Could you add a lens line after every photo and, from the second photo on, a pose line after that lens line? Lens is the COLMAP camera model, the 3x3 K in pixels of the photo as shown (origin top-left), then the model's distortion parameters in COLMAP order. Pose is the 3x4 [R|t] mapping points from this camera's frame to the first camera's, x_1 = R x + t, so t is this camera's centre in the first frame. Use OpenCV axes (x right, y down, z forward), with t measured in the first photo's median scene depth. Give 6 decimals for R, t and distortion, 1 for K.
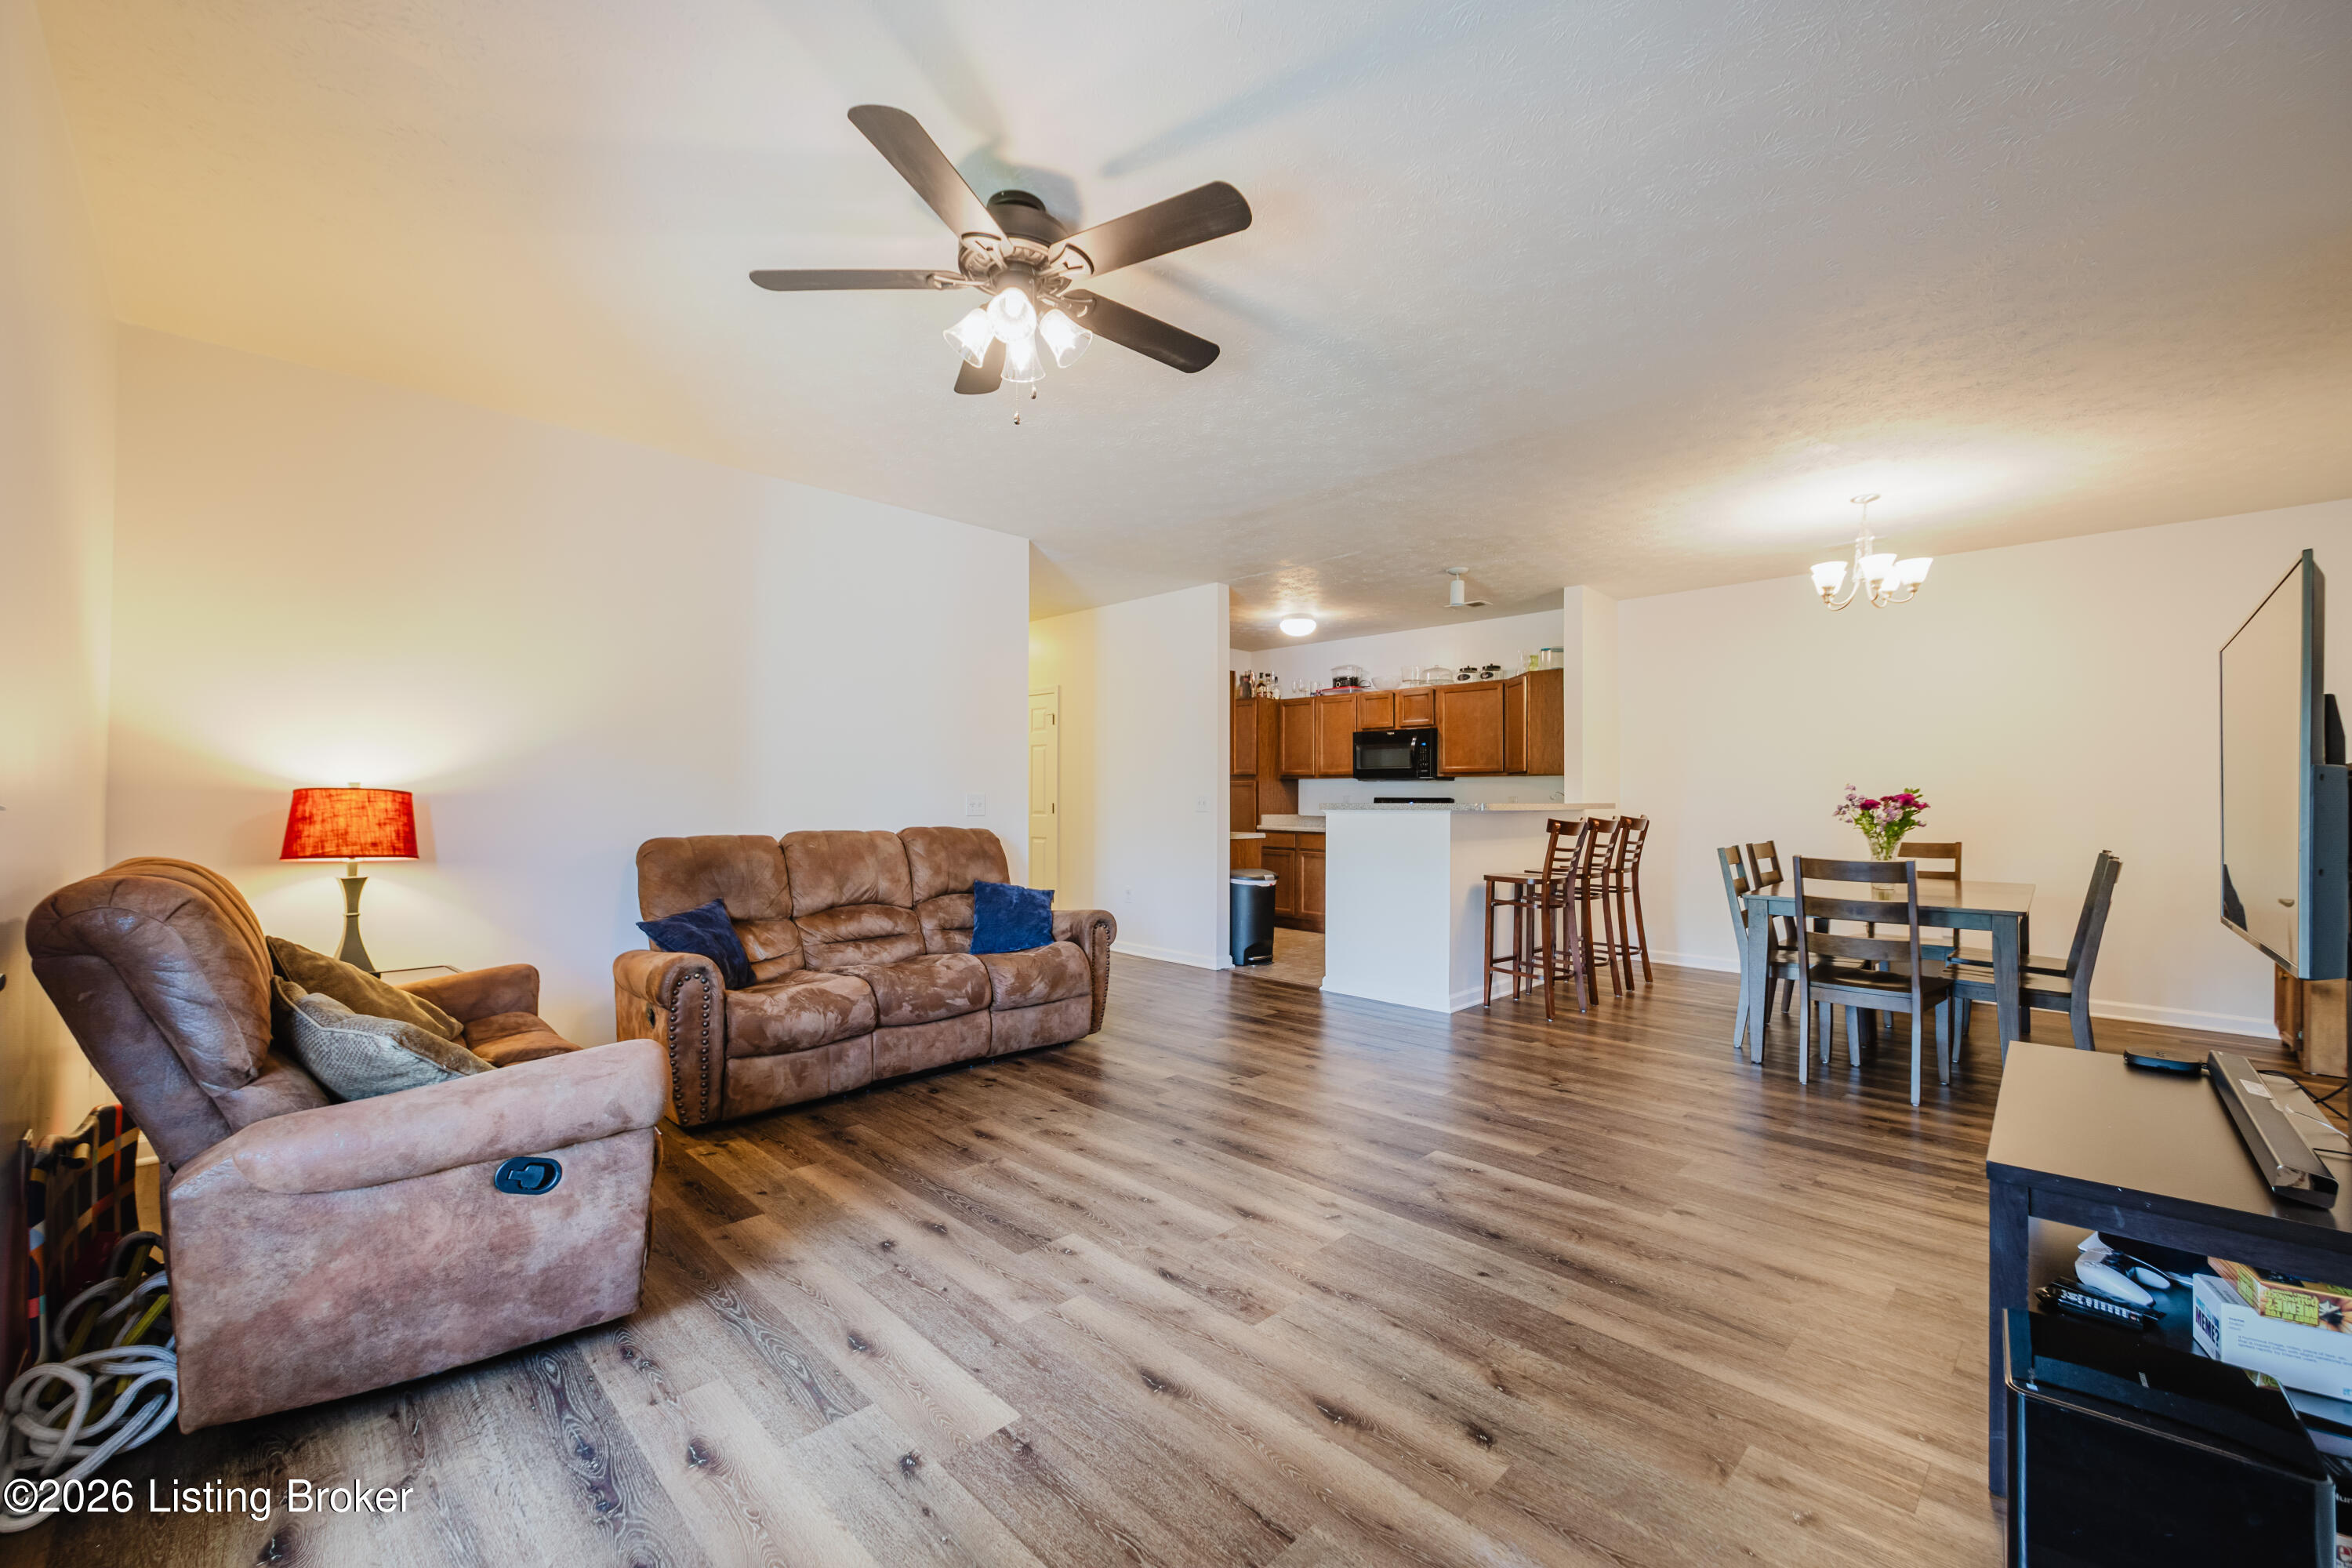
lens RADIAL K [[937.6, 0, 1164.0], [0, 937.6, 780.7], [0, 0, 1]] dist [0.006971, -0.003003]
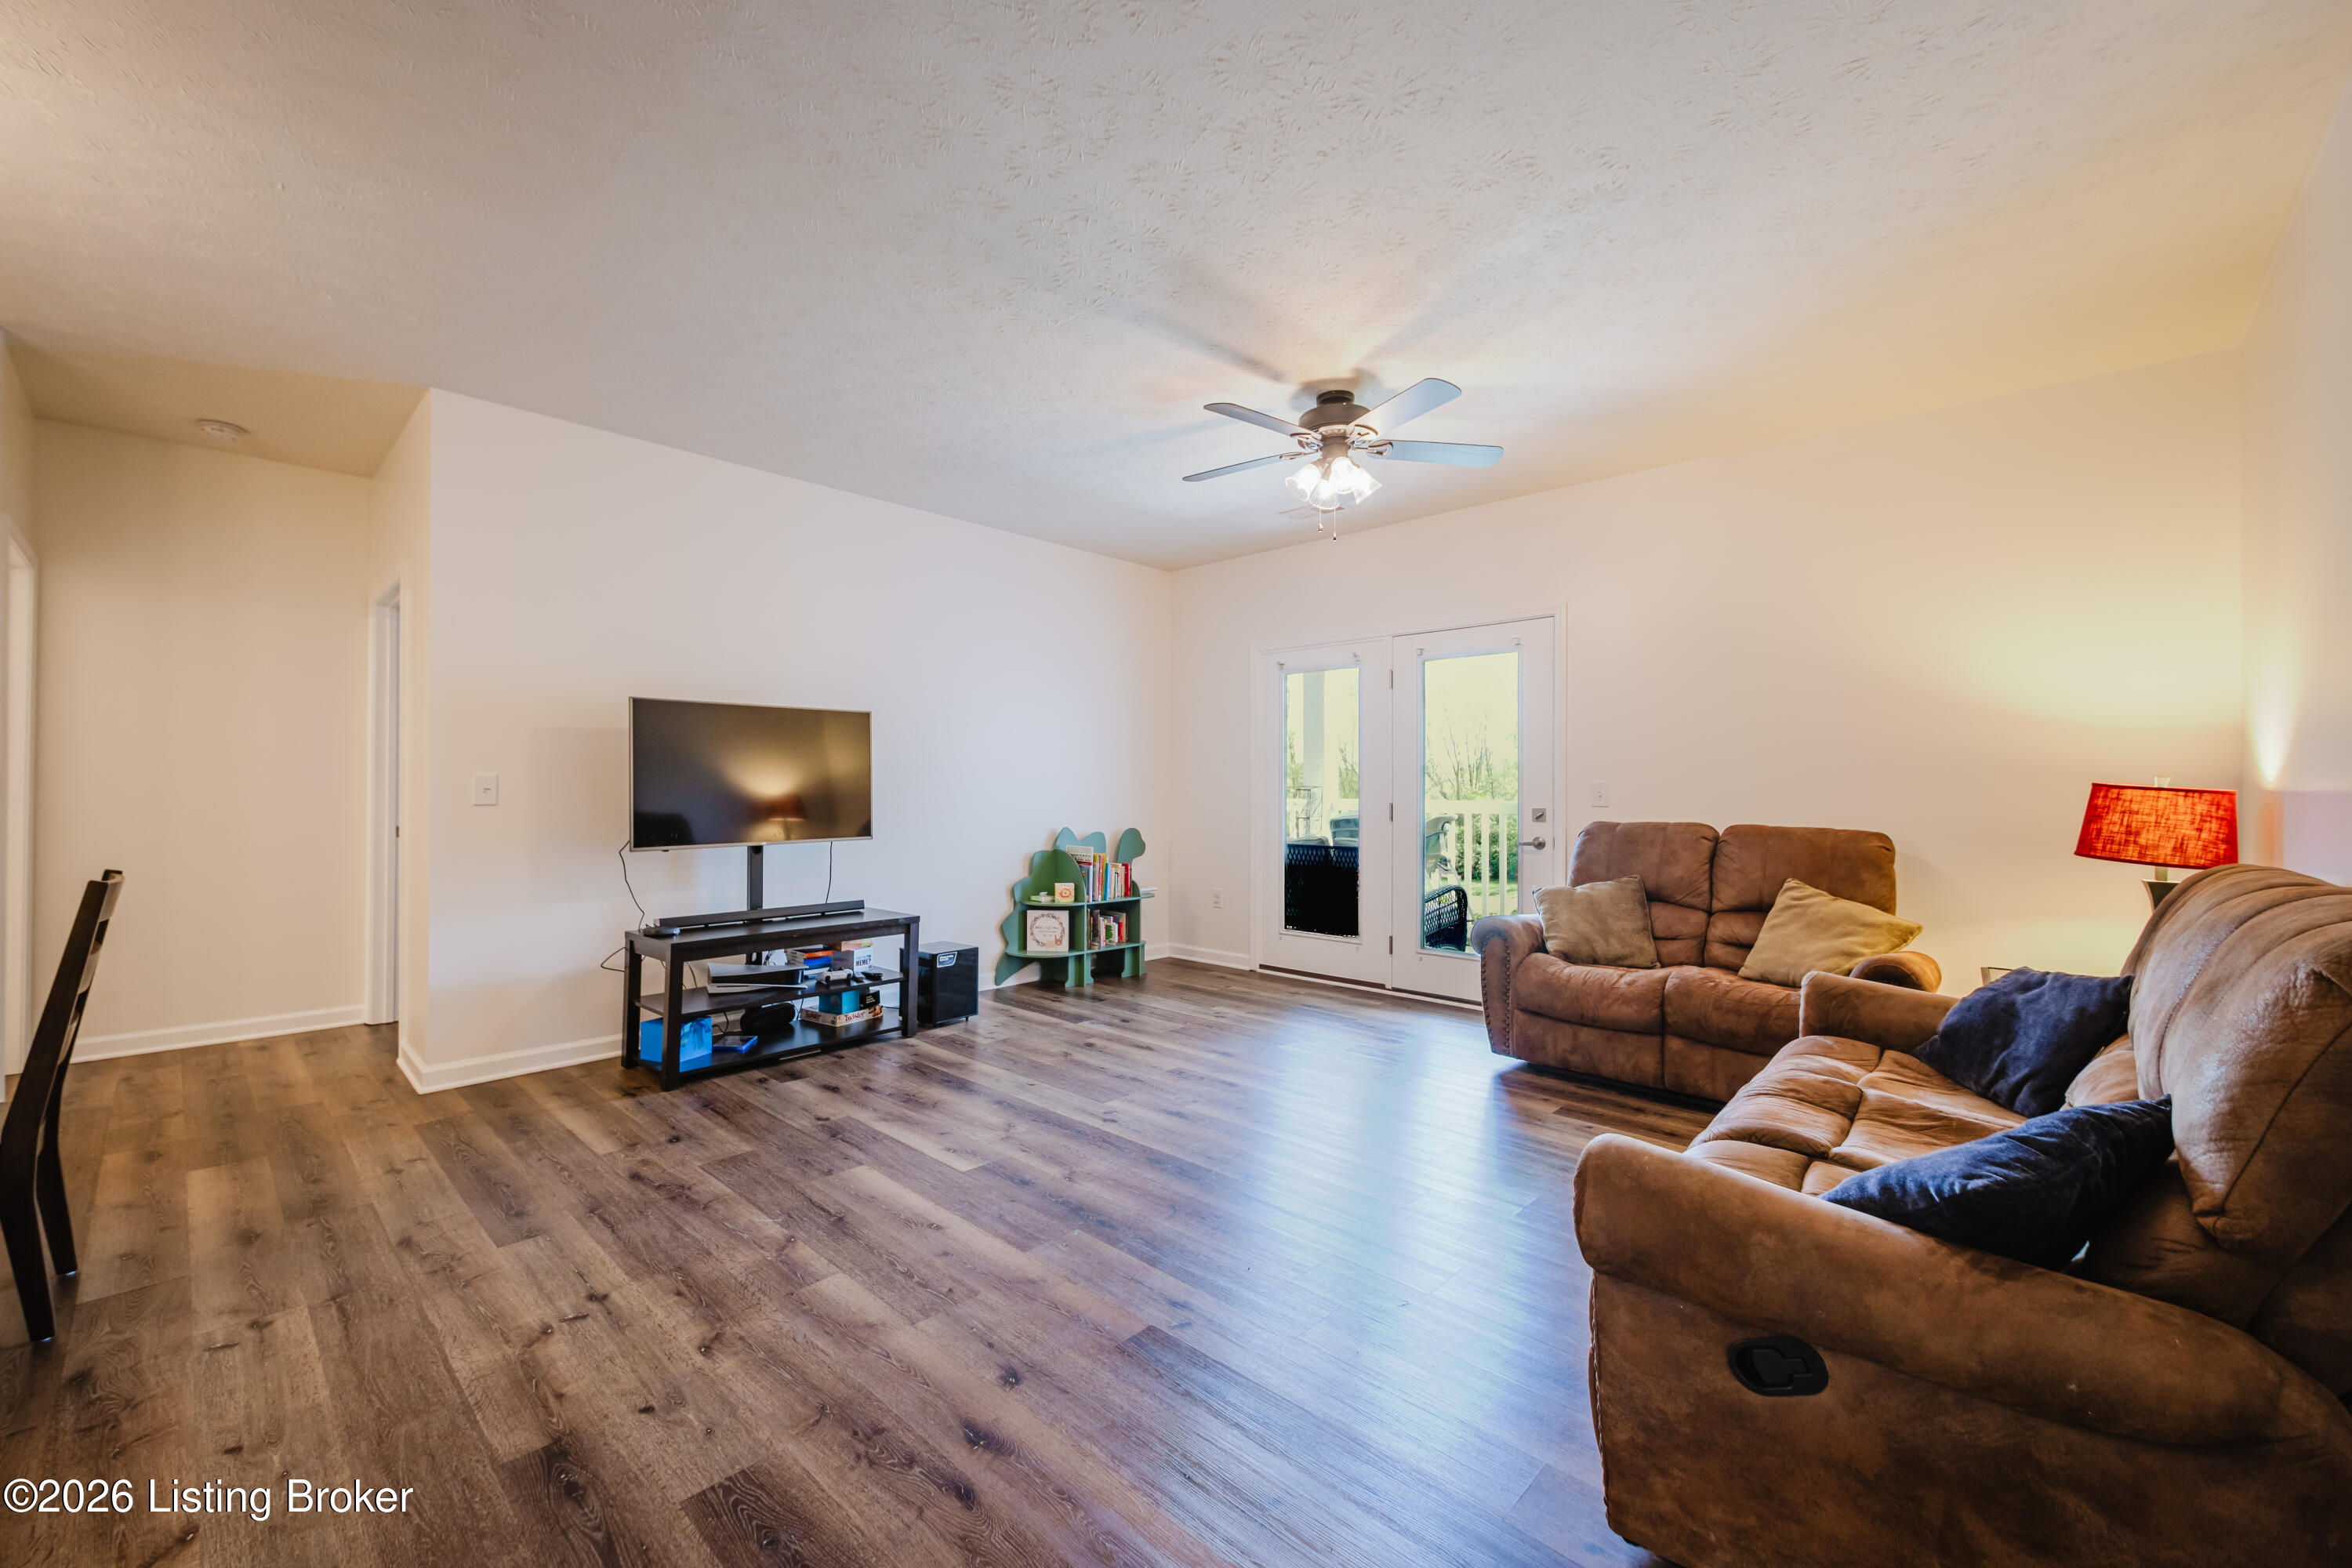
lens RADIAL K [[937.6, 0, 1154.2], [0, 937.6, 776.4], [0, 0, 1]] dist [0.006971, -0.003003]
pose [[-0.999405, -0.011232, -0.032601, 0.080613], [-0.010099, 0.999347, -0.034703, 0.024462], [0.032969, -0.034353, -0.998866, 1.108609]]
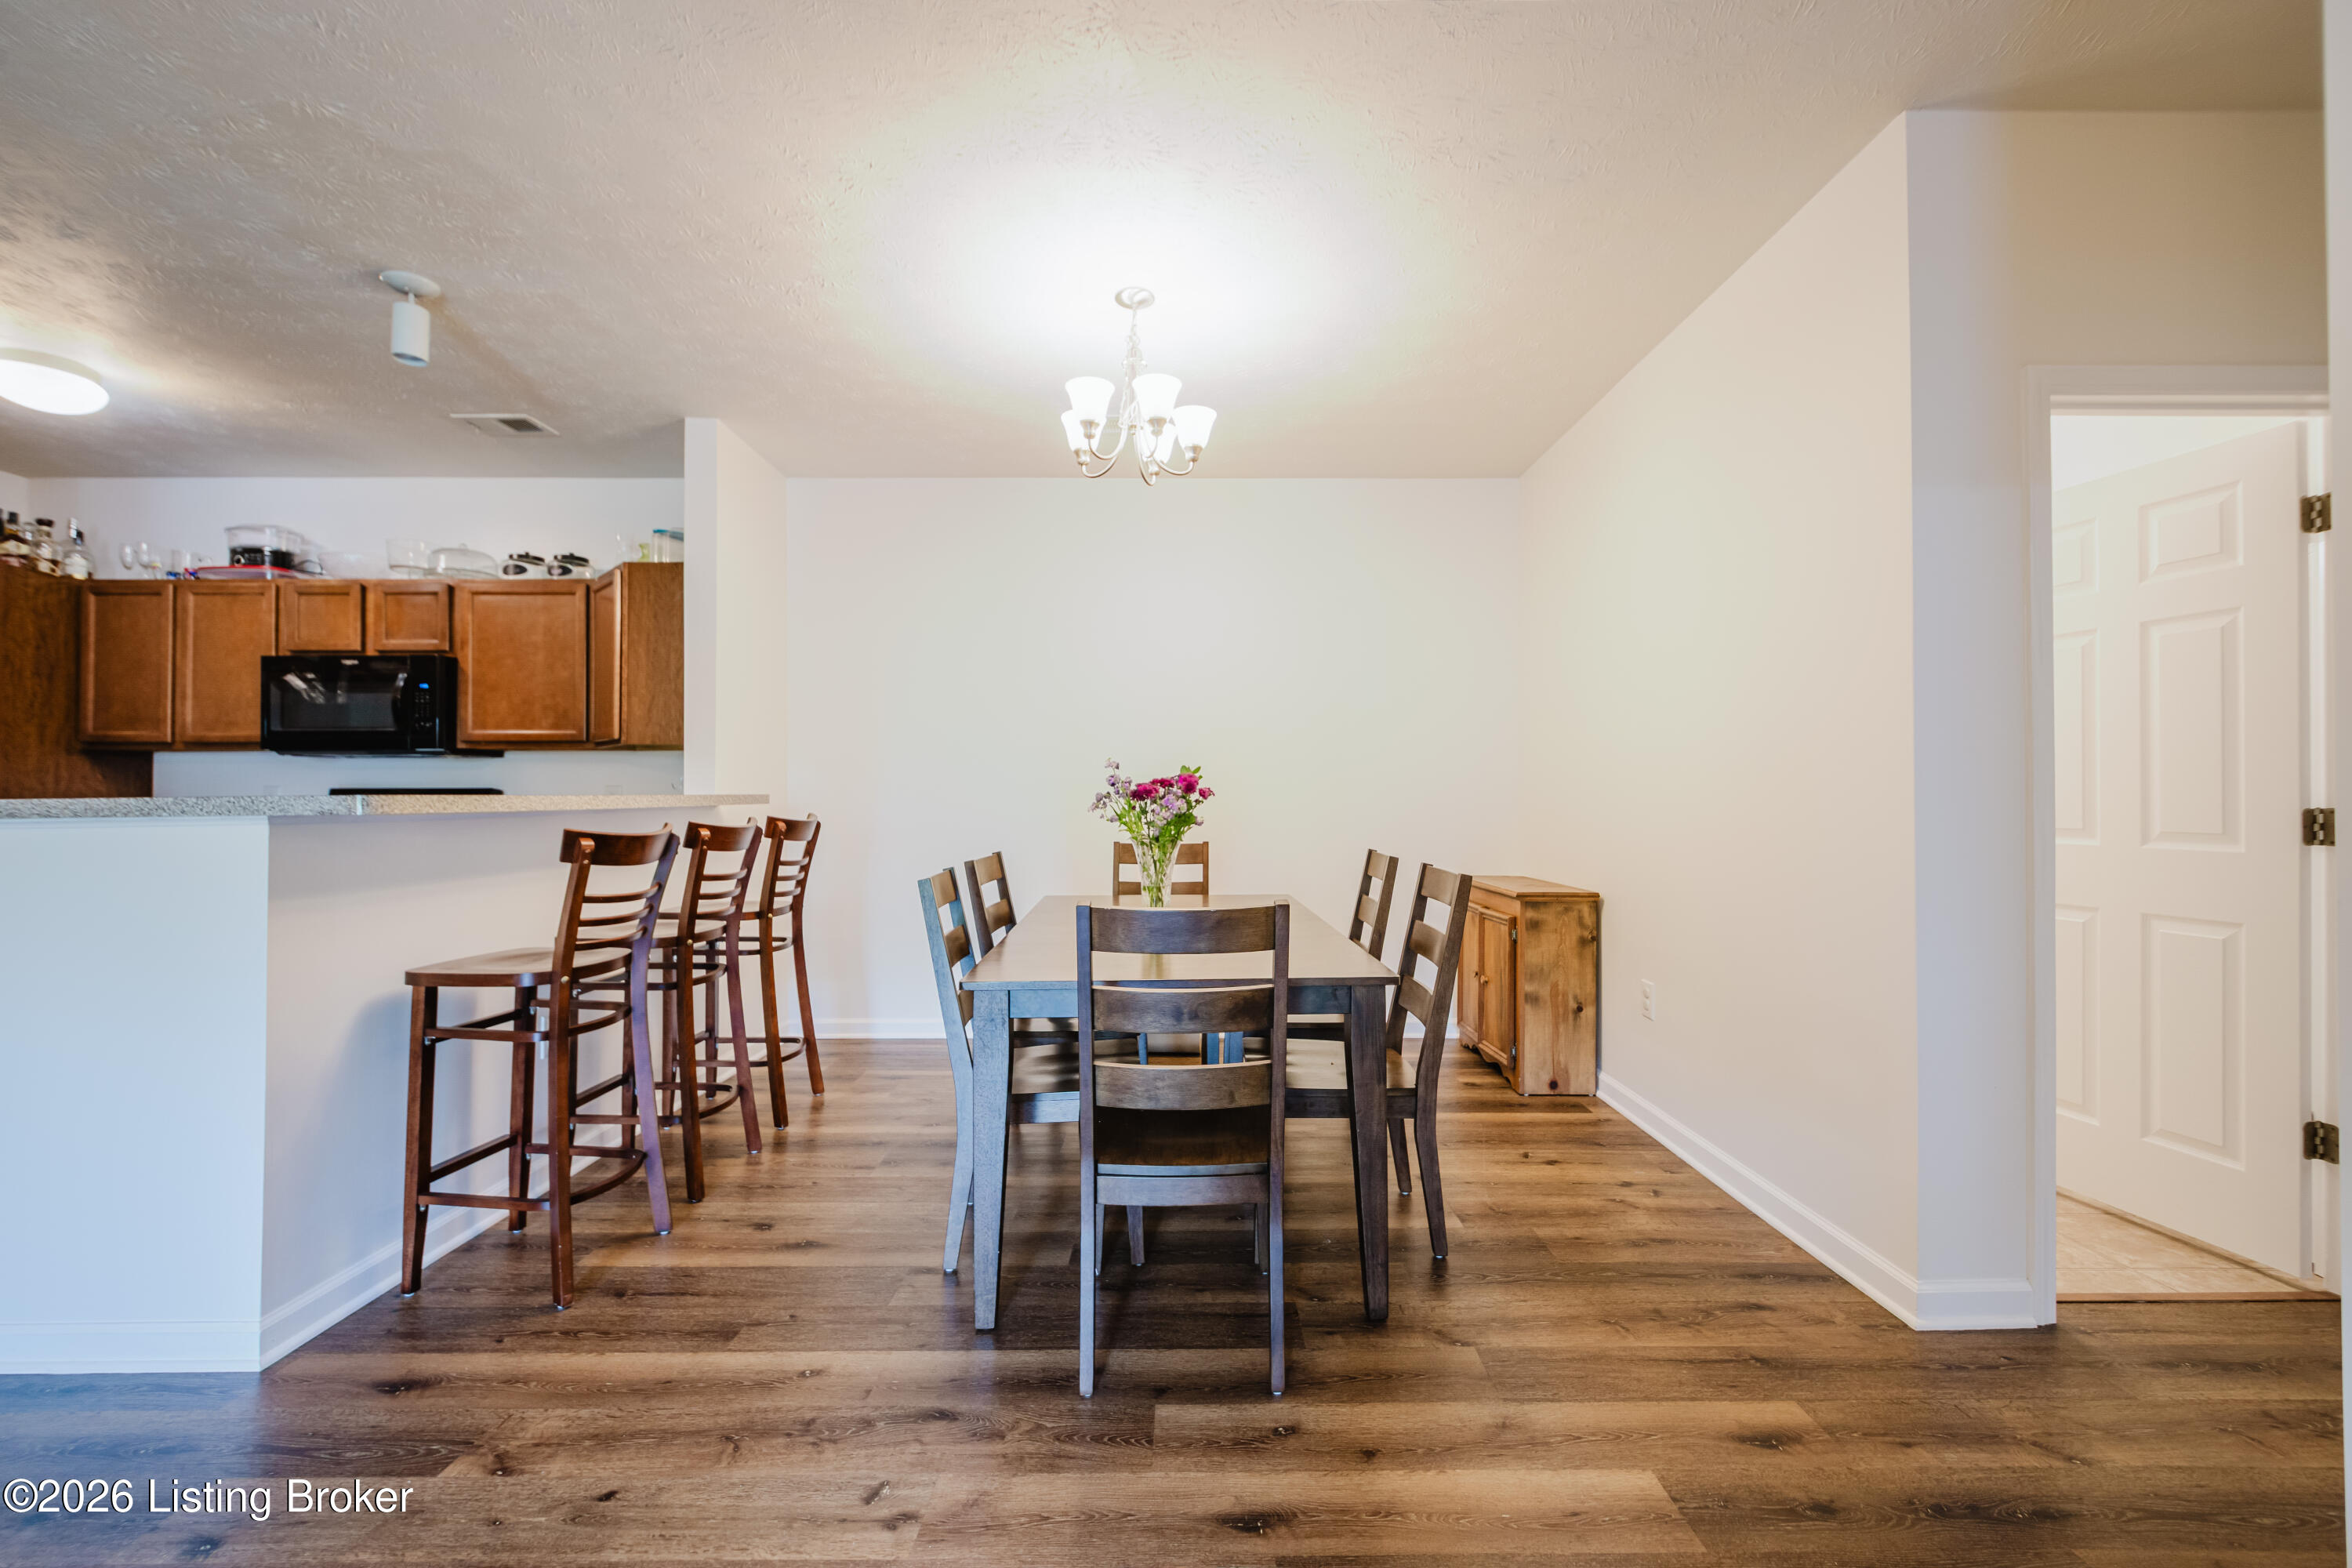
lens RADIAL K [[937.6, 0, 1188.1], [0, 937.6, 781.7], [0, 0, 1]] dist [0.006971, -0.003003]
pose [[0.695118, 0.001759, 0.718893, 0.280397], [-0.006604, 0.999970, 0.003939, 0.013963], [-0.718865, -0.007485, 0.695109, 0.467002]]
